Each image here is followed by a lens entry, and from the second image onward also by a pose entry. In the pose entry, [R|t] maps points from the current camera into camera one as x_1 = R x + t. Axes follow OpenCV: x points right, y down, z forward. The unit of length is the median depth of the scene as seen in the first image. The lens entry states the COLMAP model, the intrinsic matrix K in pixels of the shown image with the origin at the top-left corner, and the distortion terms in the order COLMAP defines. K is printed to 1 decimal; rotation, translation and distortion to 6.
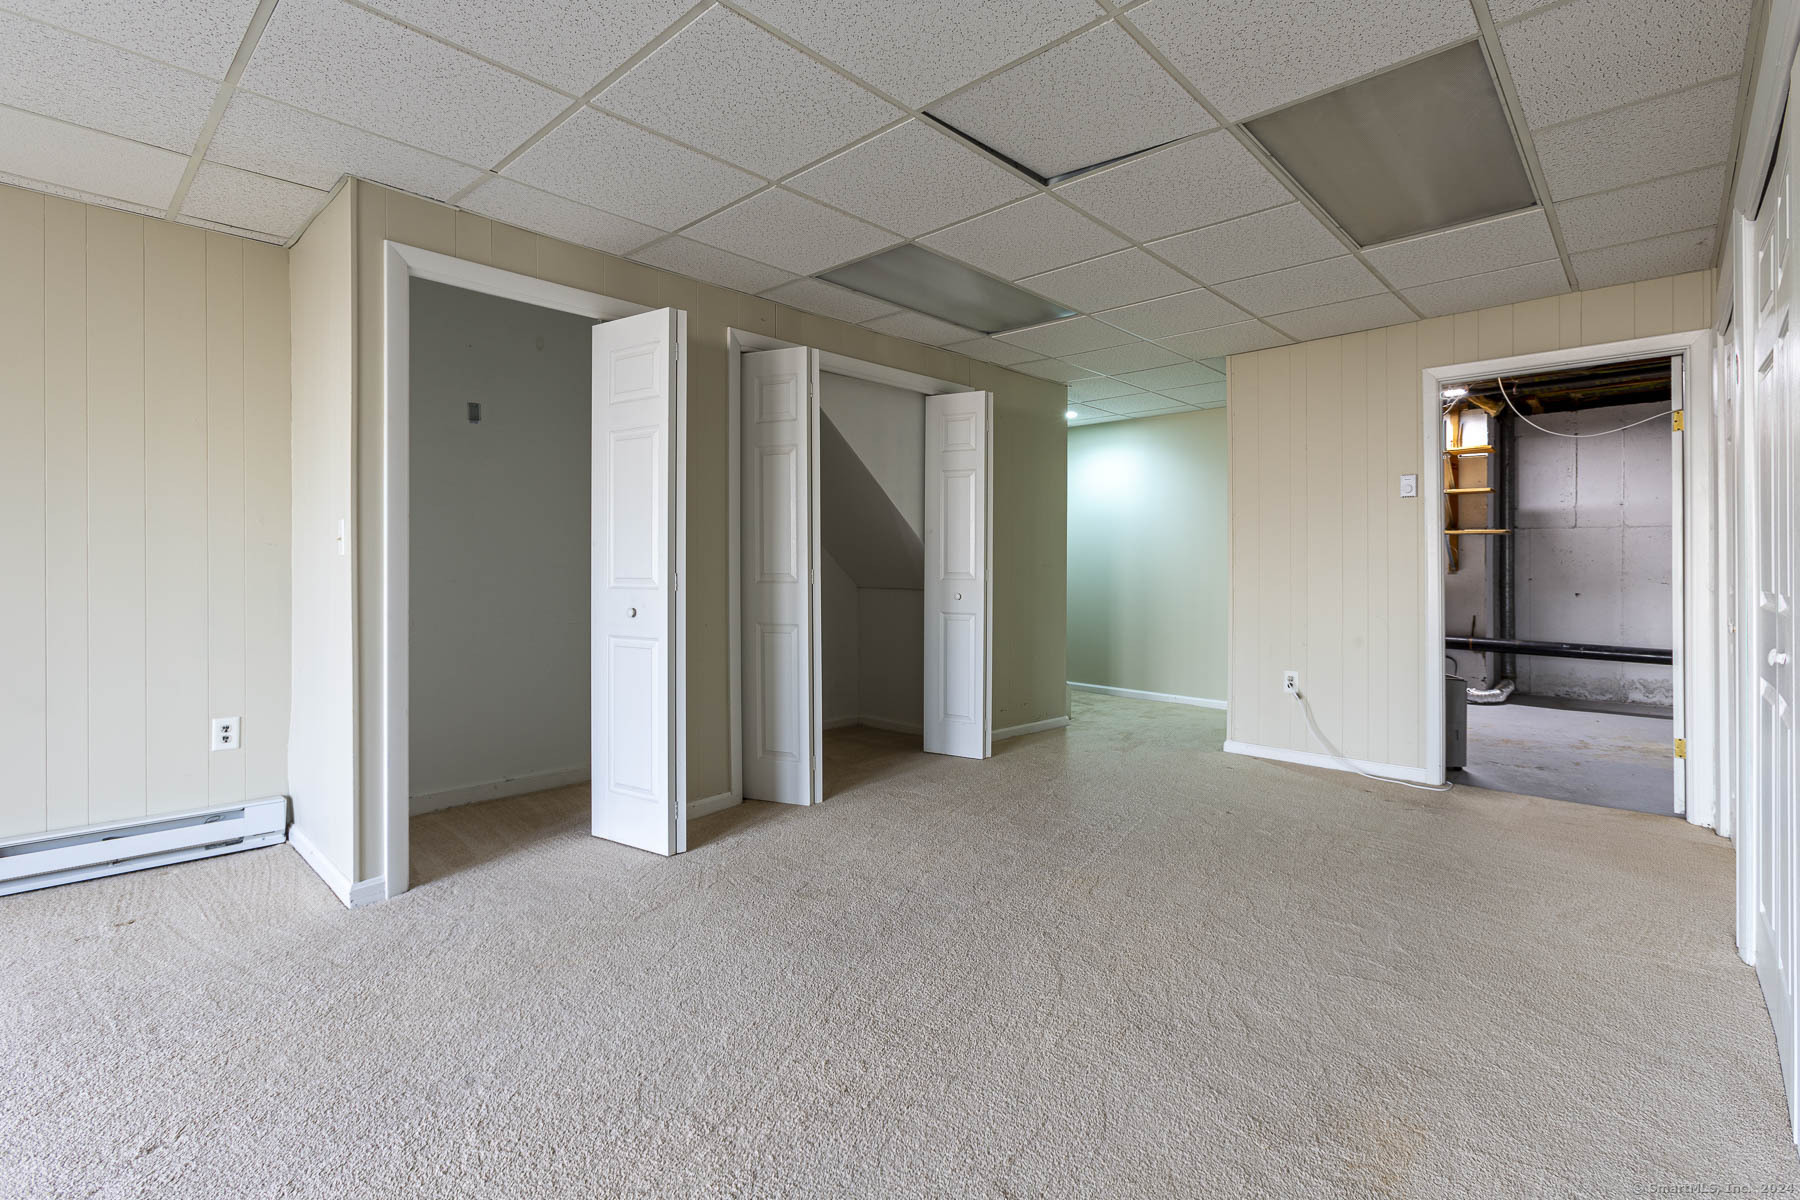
lens RADIAL K [[828.0, 0, 921.4], [0, 828.0, 562.0], [0, 0, 1]] dist [0.005377, 0.001273]
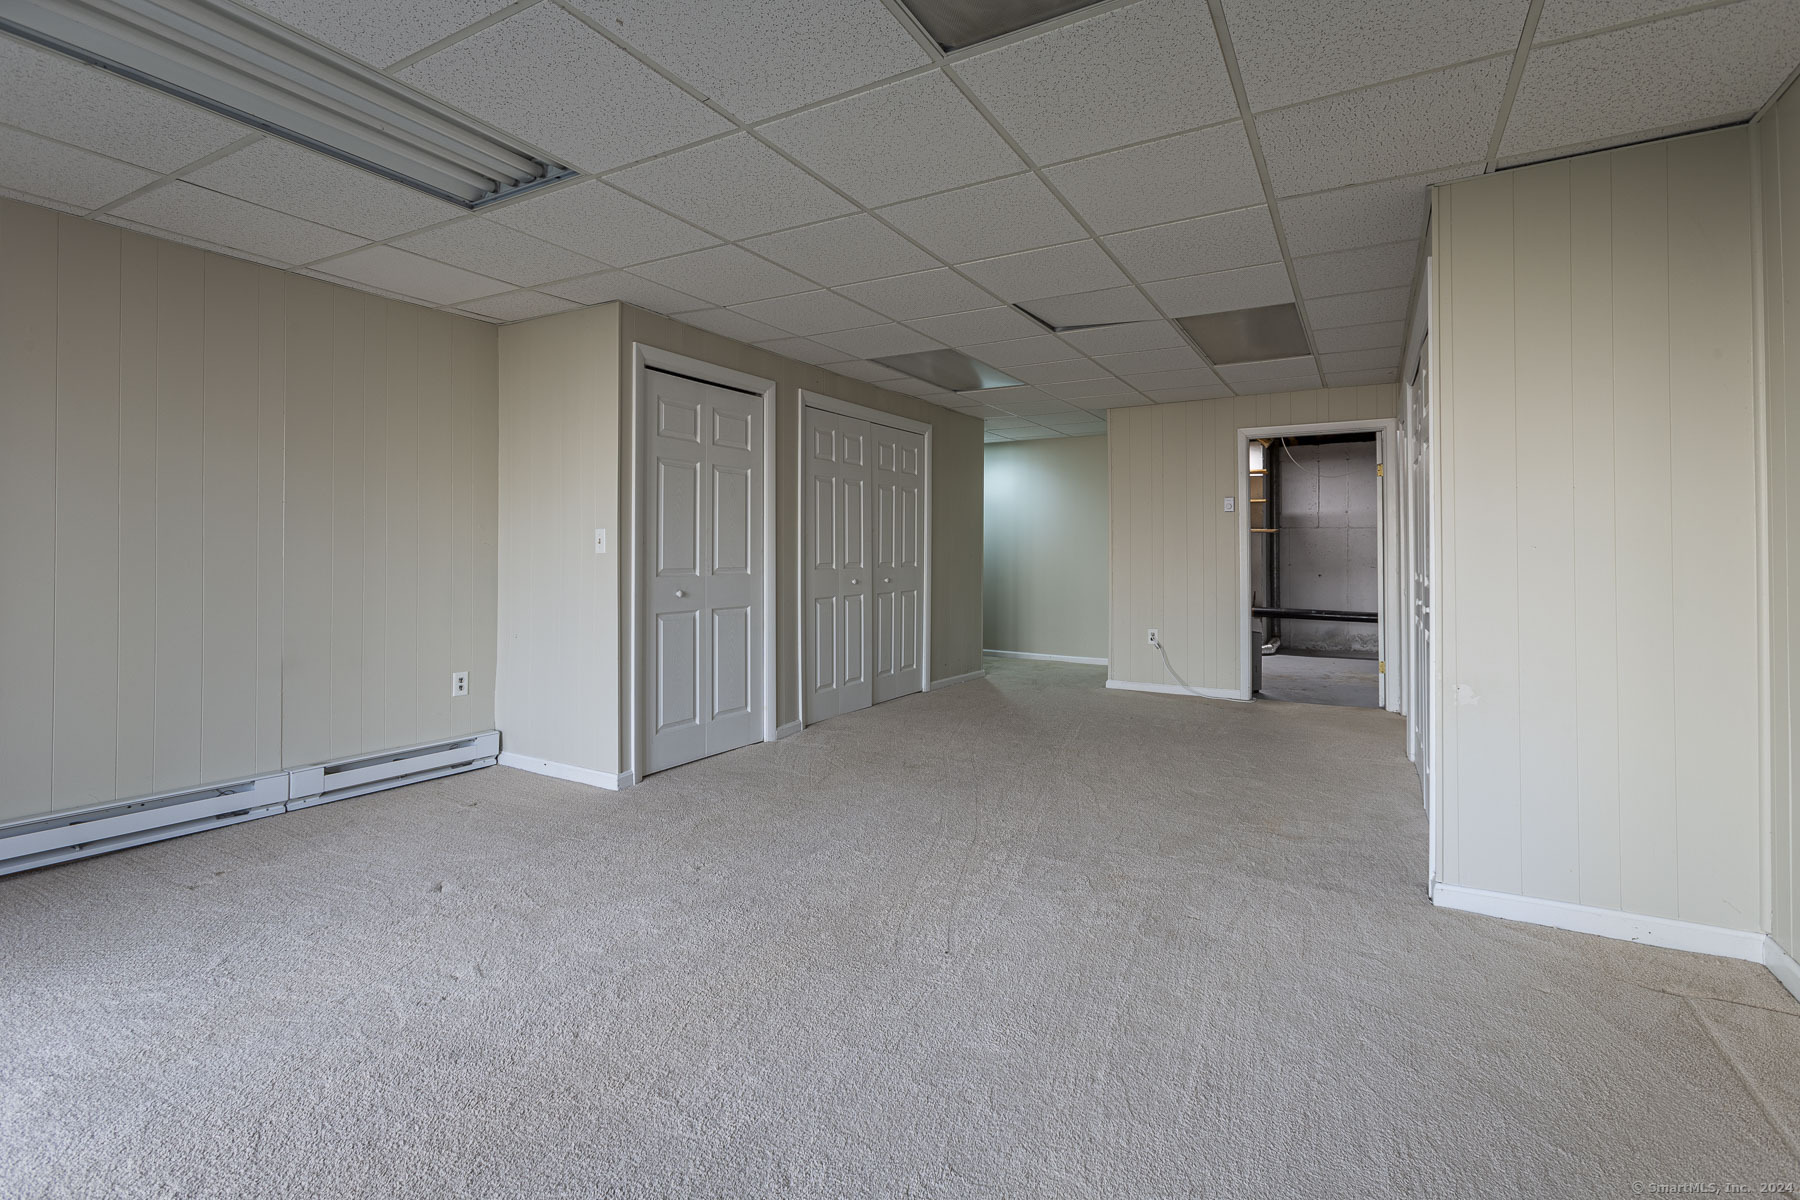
lens RADIAL K [[828.0, 0, 891.8], [0, 828.0, 539.8], [0, 0, 1]] dist [0.005377, 0.001273]
pose [[0.979094, 0.001829, 0.203402, -0.310660], [0.000301, 0.999945, -0.010441, -0.010375], [-0.203410, 0.010284, 0.979040, -0.343385]]
